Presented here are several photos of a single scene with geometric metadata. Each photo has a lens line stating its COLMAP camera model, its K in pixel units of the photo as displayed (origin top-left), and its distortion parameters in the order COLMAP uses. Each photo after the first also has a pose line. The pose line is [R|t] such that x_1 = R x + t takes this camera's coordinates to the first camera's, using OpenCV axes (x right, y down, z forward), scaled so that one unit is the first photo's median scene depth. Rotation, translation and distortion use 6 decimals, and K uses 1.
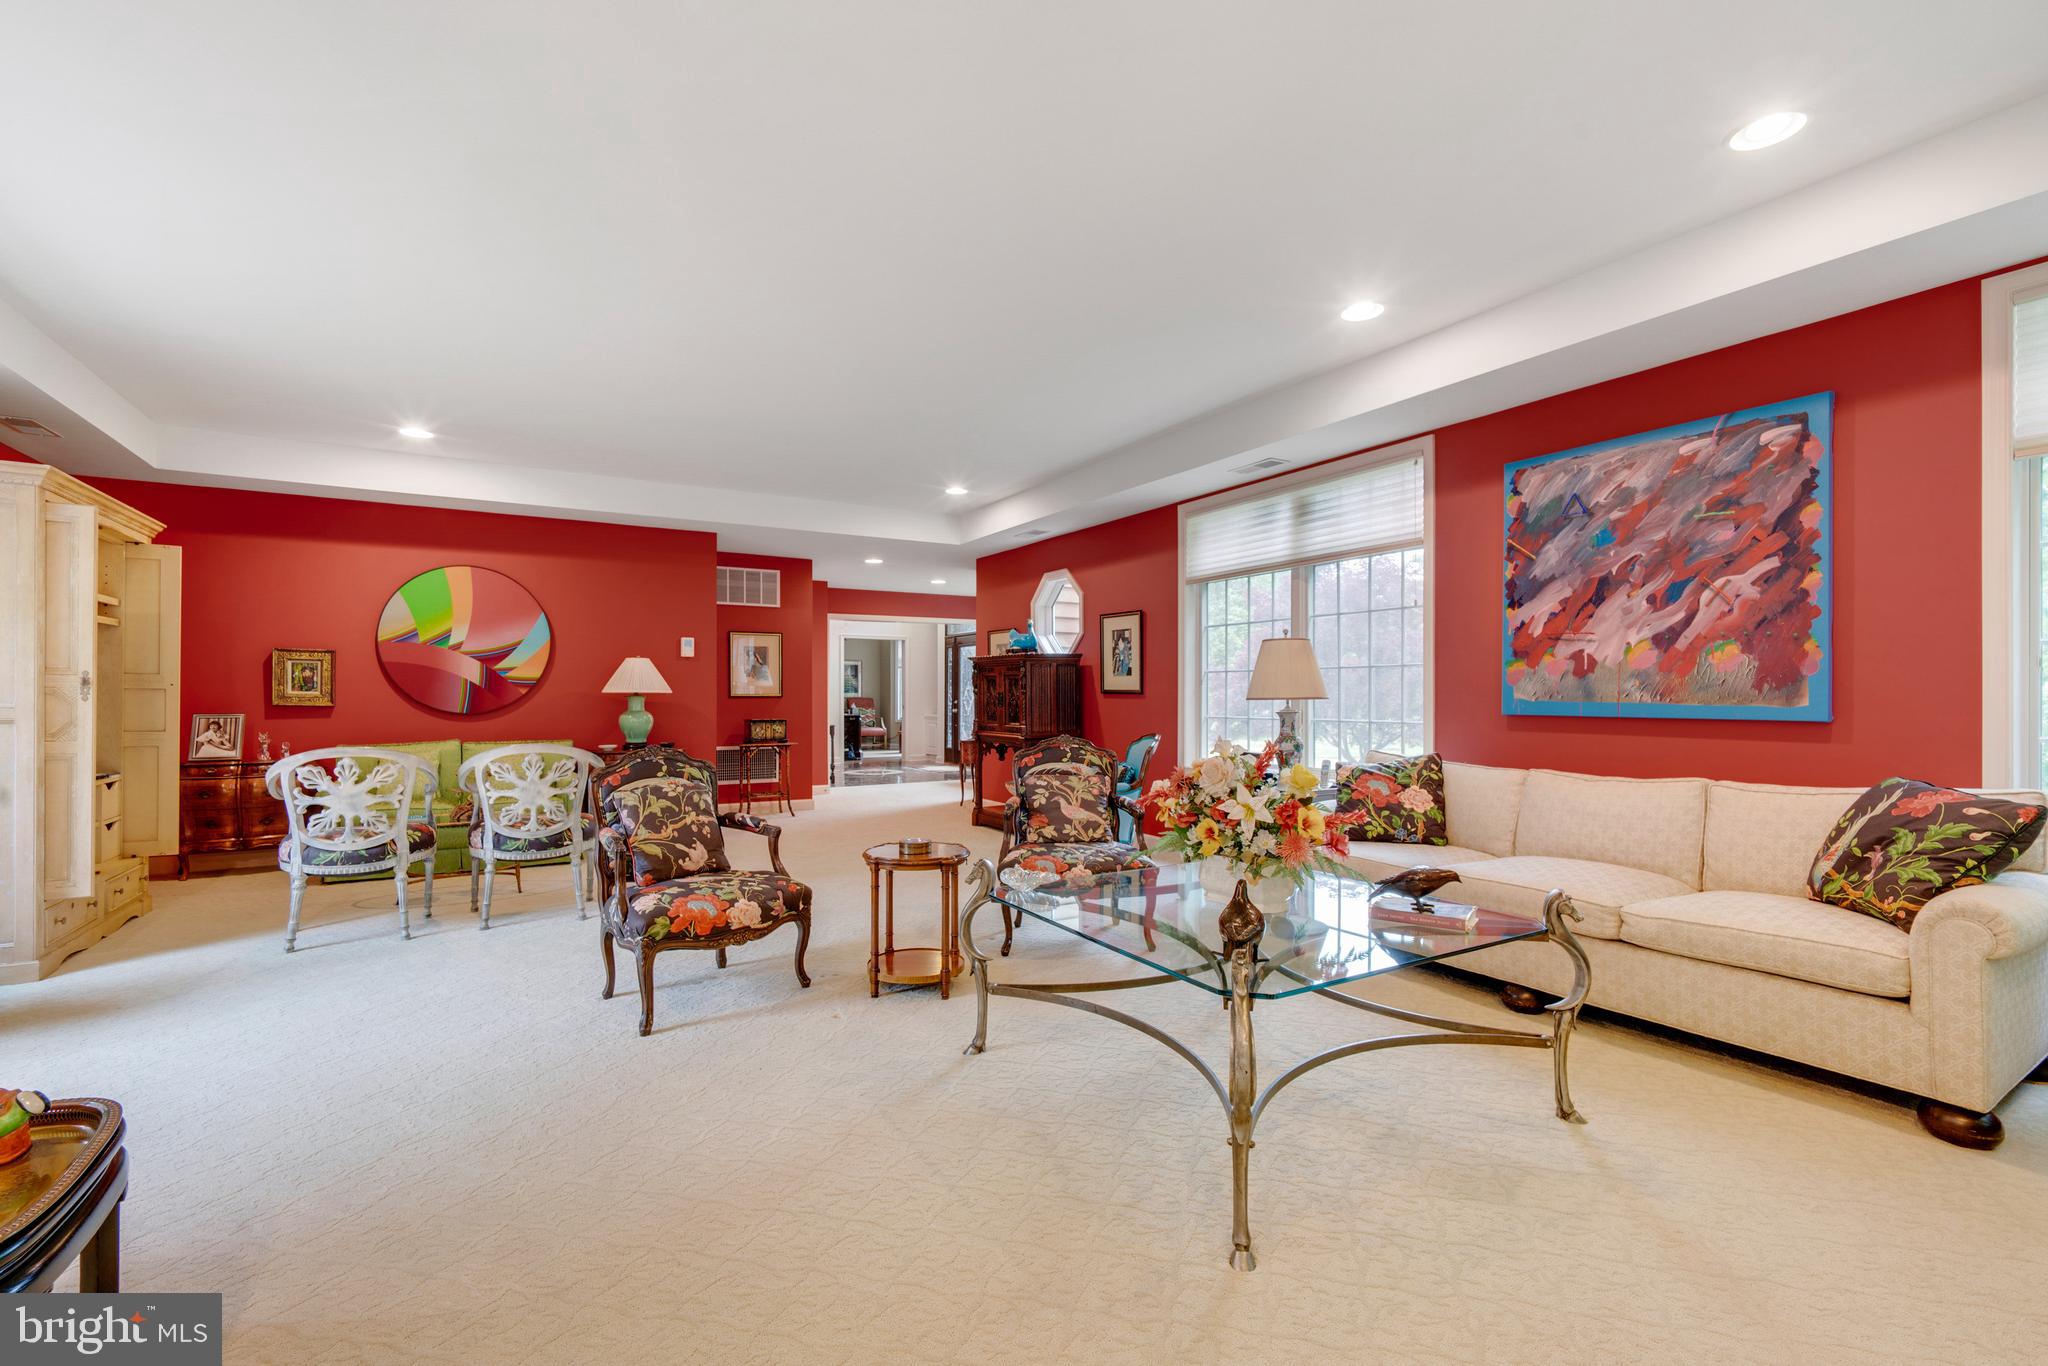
lens RADIAL K [[881.6, 0, 1022.0], [0, 881.6, 695.4], [0, 0, 1]] dist [-0.003259, 0.000294]
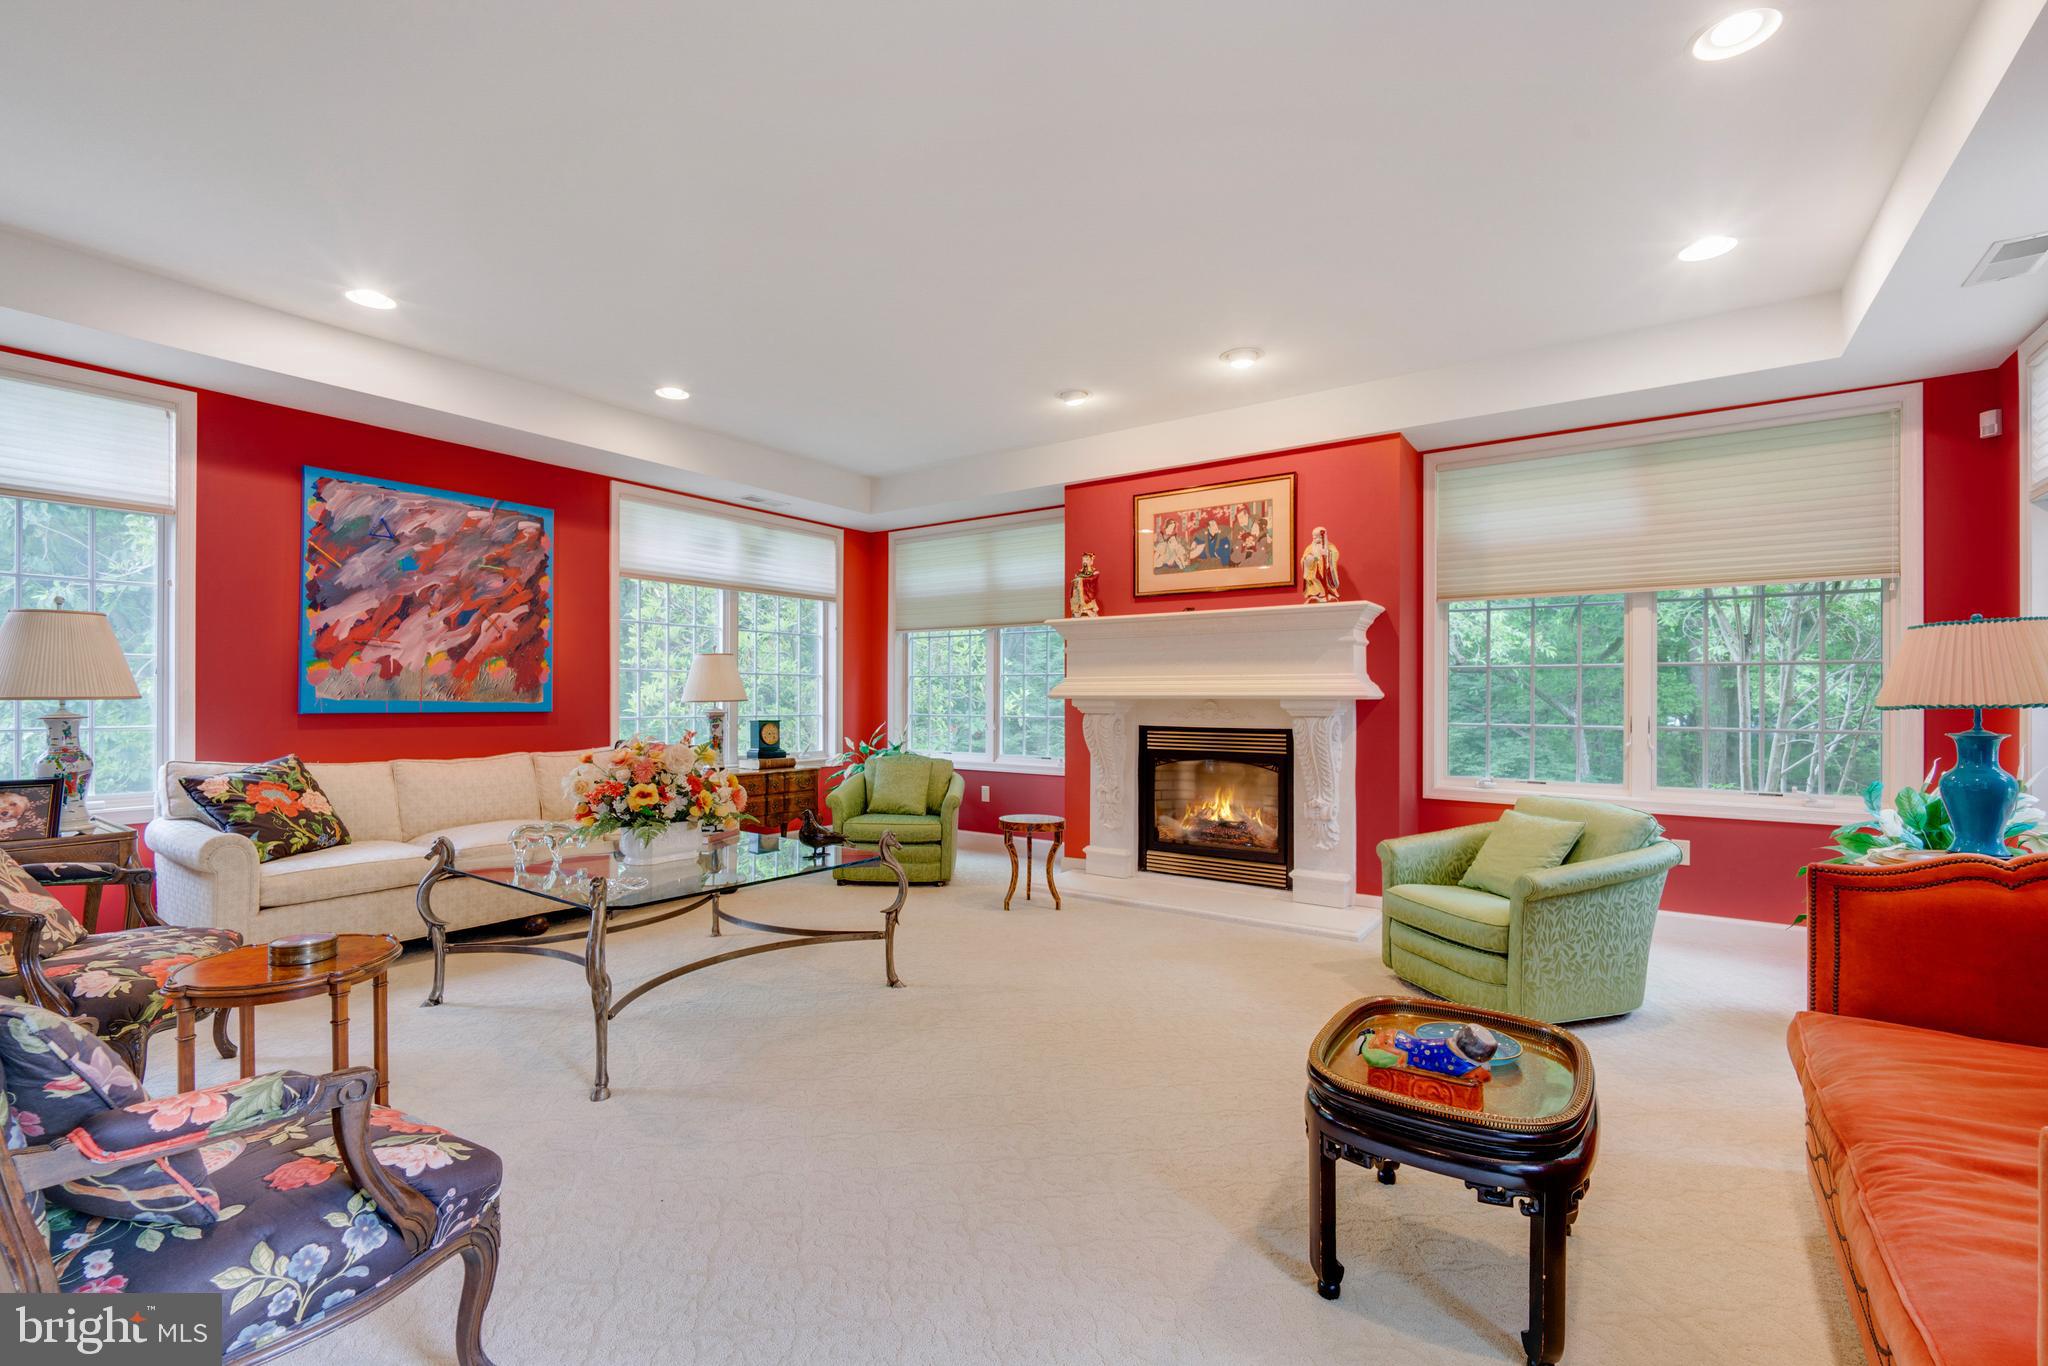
lens RADIAL K [[881.6, 0, 1021.6], [0, 881.6, 691.2], [0, 0, 1]] dist [-0.003259, 0.000294]
pose [[-0.403364, 0.005258, 0.915025, -0.788566], [-0.005303, 0.999953, -0.008084, 0.000112], [-0.915024, -0.008113, -0.403317, 0.728855]]
